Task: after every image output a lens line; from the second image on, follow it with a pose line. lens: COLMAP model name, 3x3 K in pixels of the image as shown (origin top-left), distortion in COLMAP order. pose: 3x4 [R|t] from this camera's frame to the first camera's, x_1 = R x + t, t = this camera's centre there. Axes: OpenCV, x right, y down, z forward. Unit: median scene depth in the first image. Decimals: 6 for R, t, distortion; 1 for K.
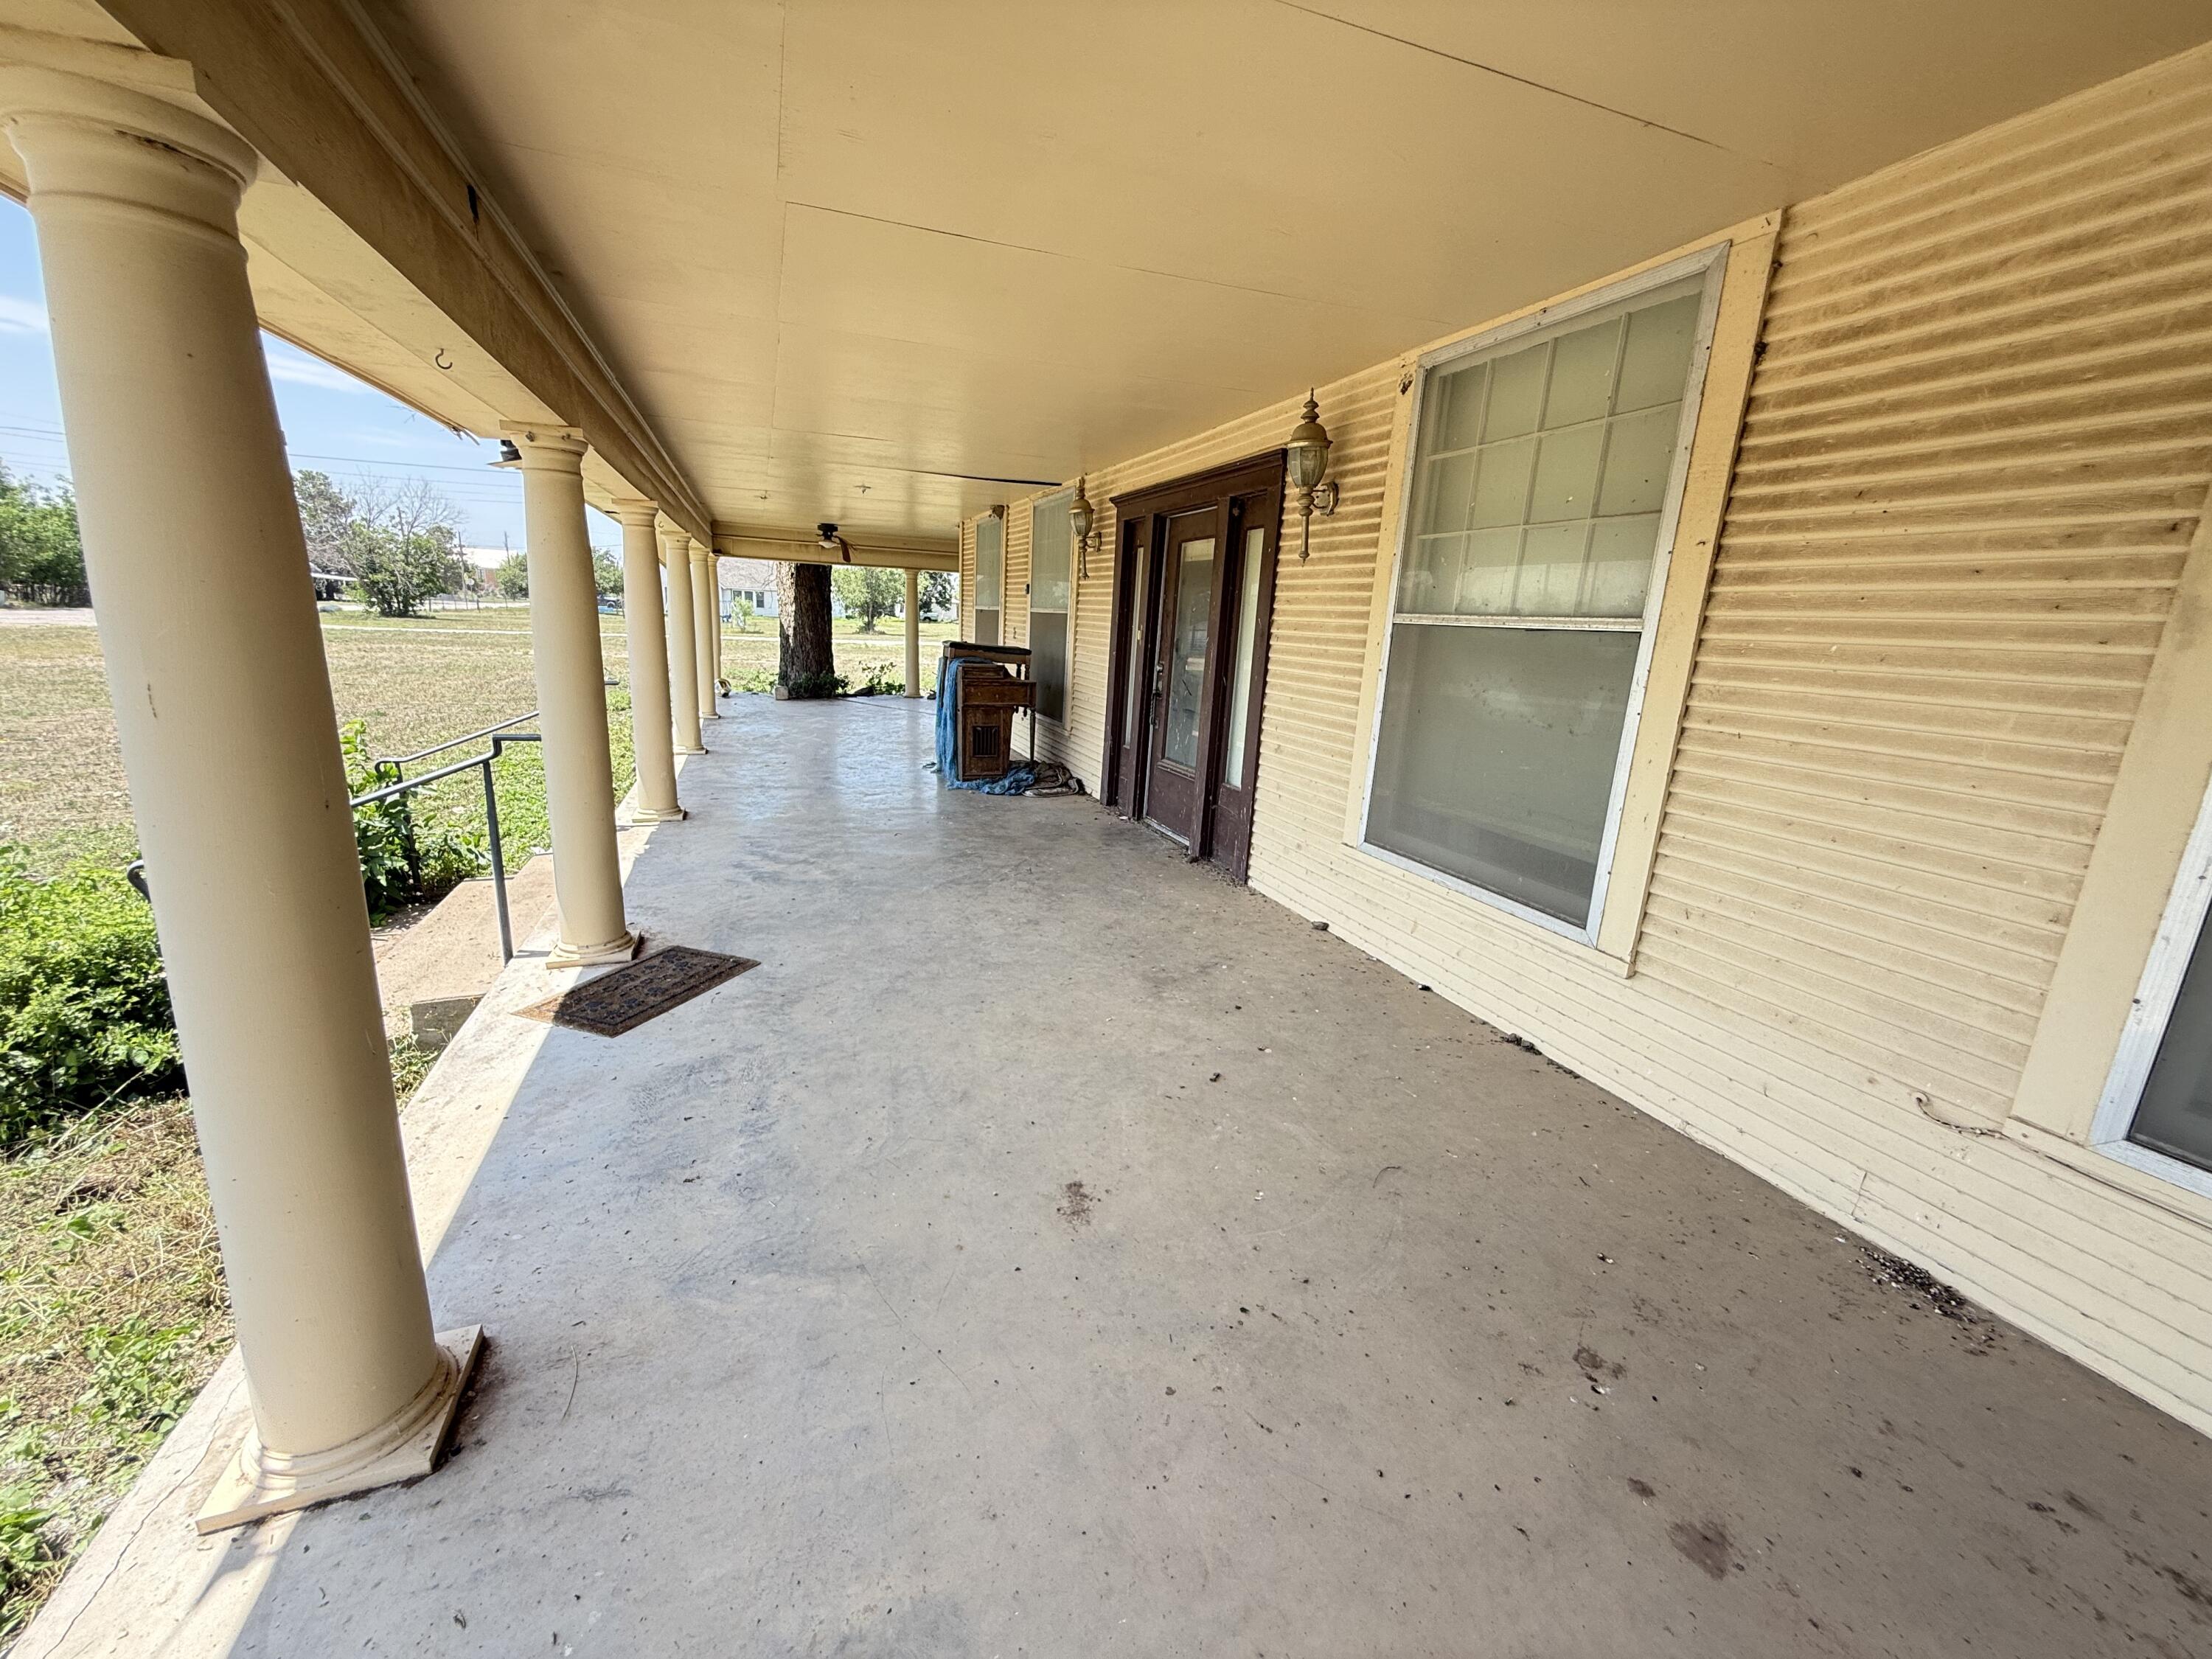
lens RADIAL K [[886.1, 0, 1103.1], [0, 886.1, 830.3], [0, 0, 1]] dist [-0.000129, 0.000335]
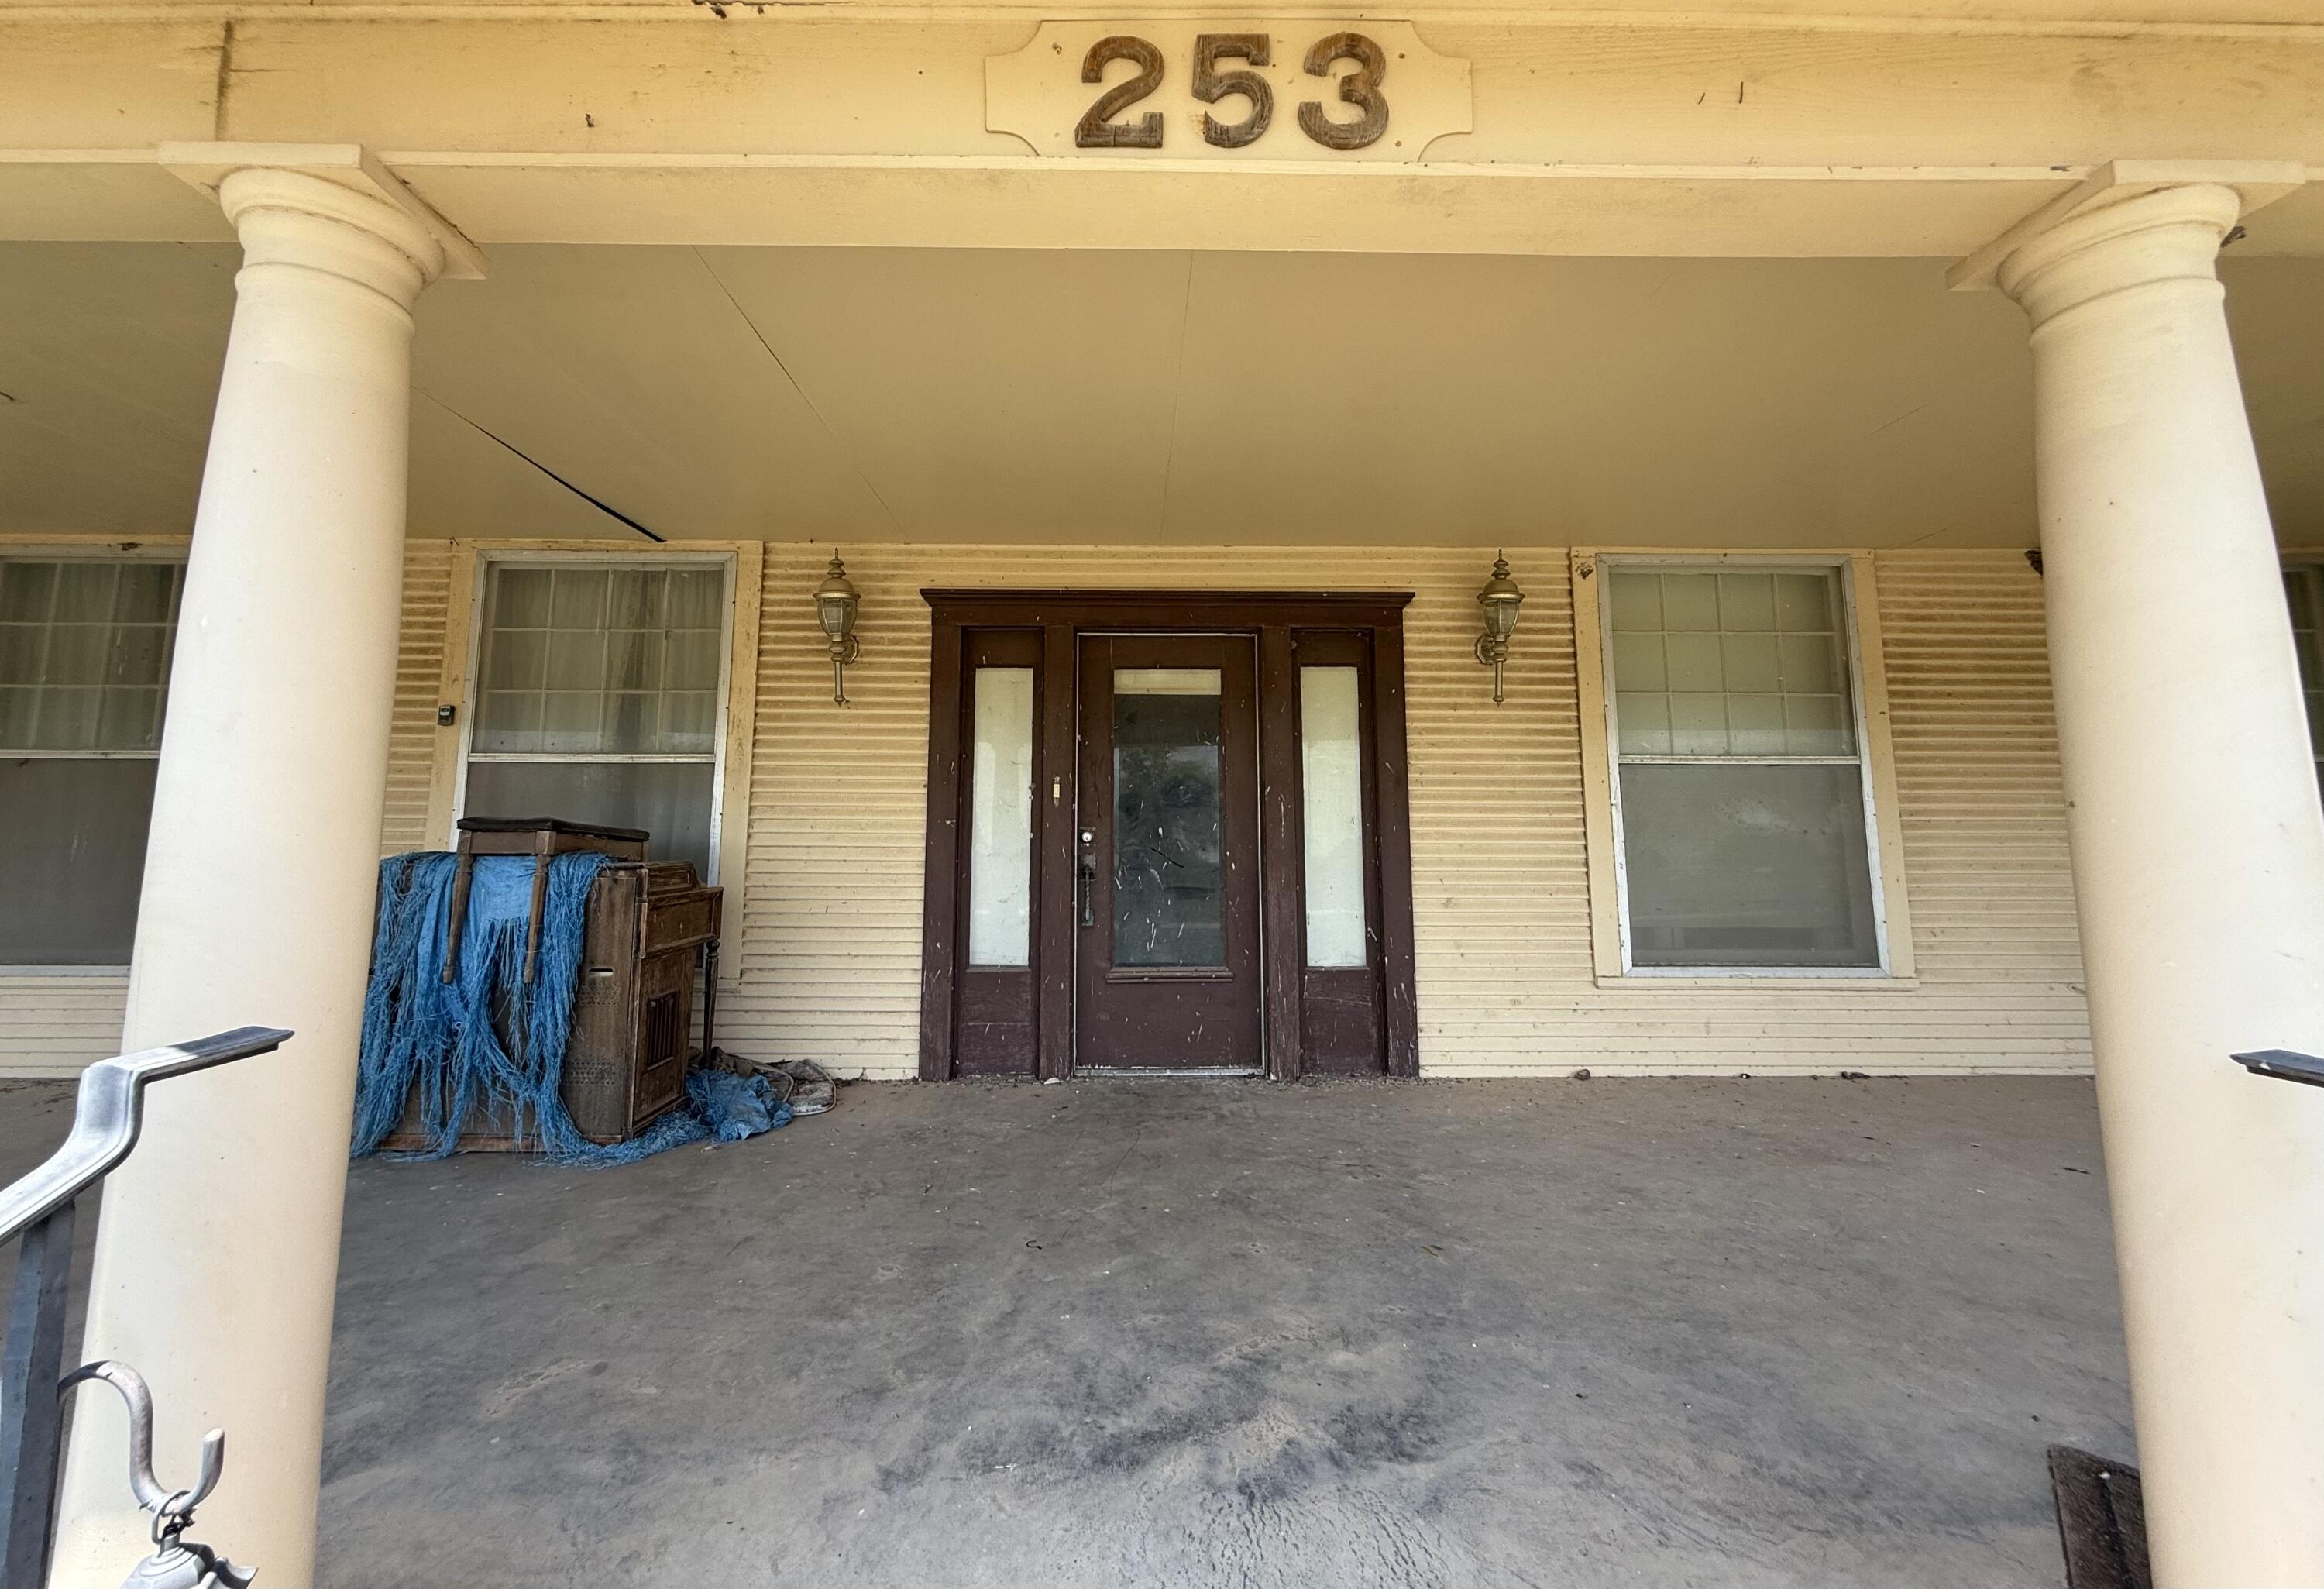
lens RADIAL K [[941.4, 0, 1130.0], [0, 941.4, 722.7], [0, 0, 1]] dist [-0.001133, -0.000065]
pose [[0.346104, 0.064443, 0.935980, -0.993947], [0.231045, 0.961059, -0.151605, -0.237963], [-0.909302, 0.268725, 0.317737, 1.135947]]
